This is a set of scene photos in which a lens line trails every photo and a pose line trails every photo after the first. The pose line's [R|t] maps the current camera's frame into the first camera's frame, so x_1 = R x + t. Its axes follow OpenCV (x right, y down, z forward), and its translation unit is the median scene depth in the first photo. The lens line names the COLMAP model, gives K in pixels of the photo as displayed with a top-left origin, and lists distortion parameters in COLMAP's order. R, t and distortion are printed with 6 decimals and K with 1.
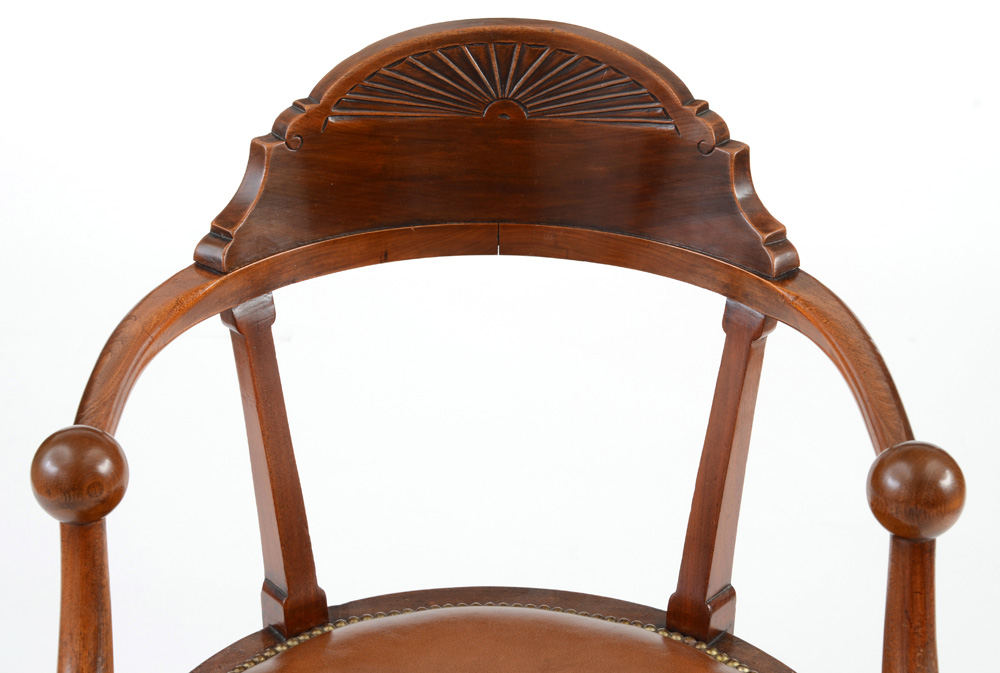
lens RADIAL K [[2329.4, 0, 500.0], [0, 2329.4, 336.5], [0, 0, 1]] dist [0.383276, -0.179406]
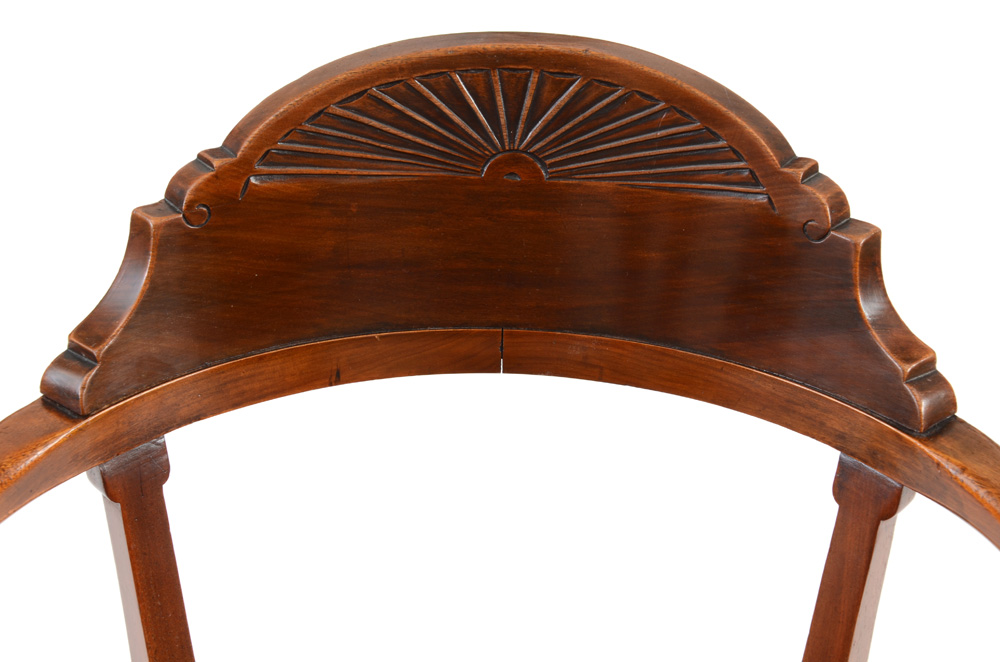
lens RADIAL K [[1796.3, 0, 500.0], [0, 1796.3, 331.0], [0, 0, 1]] dist [0.167127, 0.109621]
pose [[0.999920, 0.012414, 0.002275, -0.002572], [-0.012479, 0.999425, 0.031537, -0.066563], [-0.001882, -0.031563, 0.999500, 0.481195]]
